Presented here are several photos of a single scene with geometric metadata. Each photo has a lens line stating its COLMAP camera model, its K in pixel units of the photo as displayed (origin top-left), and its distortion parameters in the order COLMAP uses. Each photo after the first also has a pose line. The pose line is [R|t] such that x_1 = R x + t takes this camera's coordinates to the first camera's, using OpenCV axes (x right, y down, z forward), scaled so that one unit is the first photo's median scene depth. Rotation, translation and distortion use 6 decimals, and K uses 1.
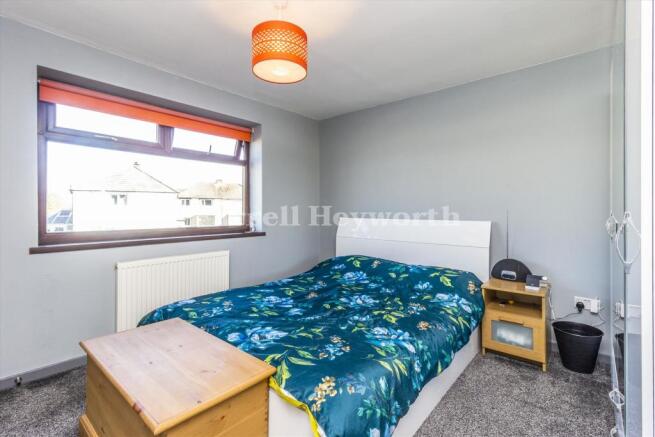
lens RADIAL K [[299.7, 0, 329.9], [0, 299.7, 214.9], [0, 0, 1]] dist [0.002025, 0.000328]
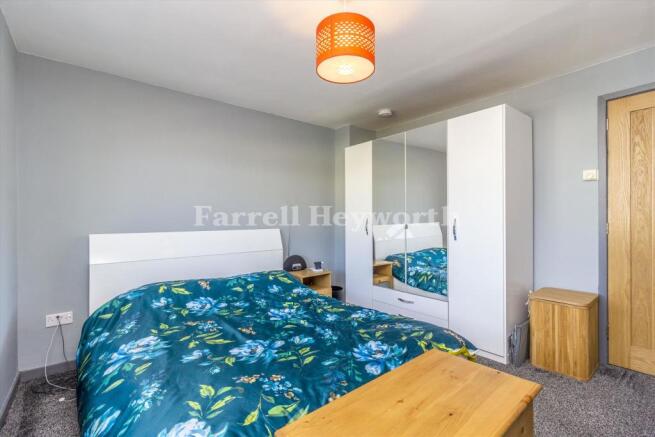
lens RADIAL K [[299.7, 0, 329.6], [0, 299.7, 220.1], [0, 0, 1]] dist [0.002025, 0.000328]
pose [[0.165973, -0.002384, 0.986127, -0.990046], [0.017388, 0.999849, -0.000510, -0.016355], [-0.985977, 0.017231, 0.165989, 0.814742]]
